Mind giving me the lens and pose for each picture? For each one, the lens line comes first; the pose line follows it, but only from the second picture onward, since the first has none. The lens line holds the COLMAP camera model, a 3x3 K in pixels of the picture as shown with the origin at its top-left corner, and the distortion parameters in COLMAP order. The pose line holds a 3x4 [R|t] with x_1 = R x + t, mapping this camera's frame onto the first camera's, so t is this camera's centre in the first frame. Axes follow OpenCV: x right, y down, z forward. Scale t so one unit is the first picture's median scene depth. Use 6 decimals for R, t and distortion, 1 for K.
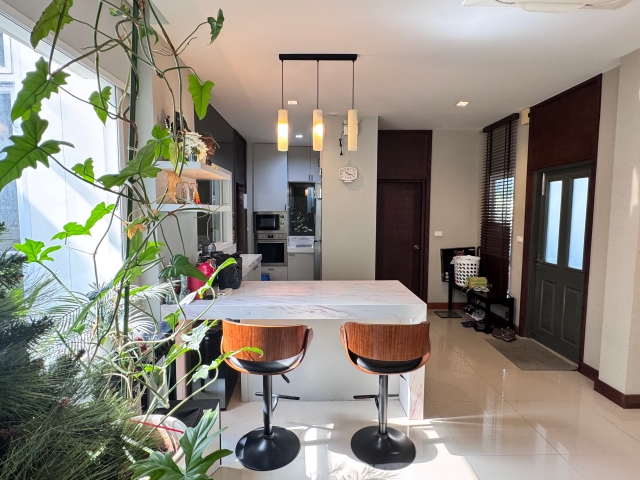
lens RADIAL K [[341.6, 0, 317.1], [0, 341.6, 238.3], [0, 0, 1]] dist [-0.004765, 0.000994]
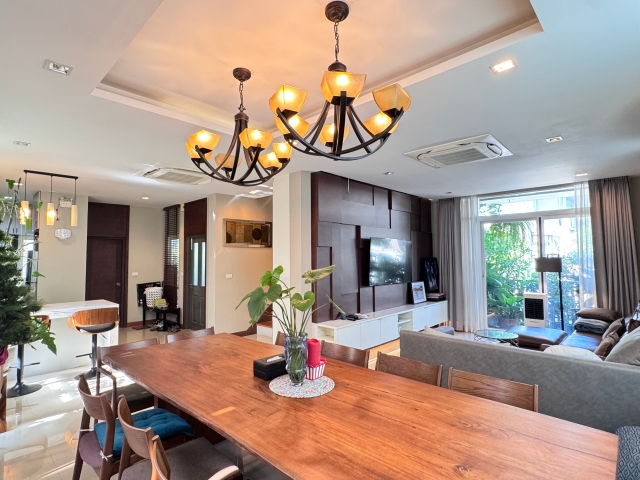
lens RADIAL K [[341.6, 0, 314.3], [0, 341.6, 238.9], [0, 0, 1]] dist [-0.004765, 0.000994]
pose [[0.711031, 0.027908, 0.702607, -0.152143], [0.066669, 0.992035, -0.106872, 0.050238], [-0.699993, 0.122831, 0.703507, -0.676245]]
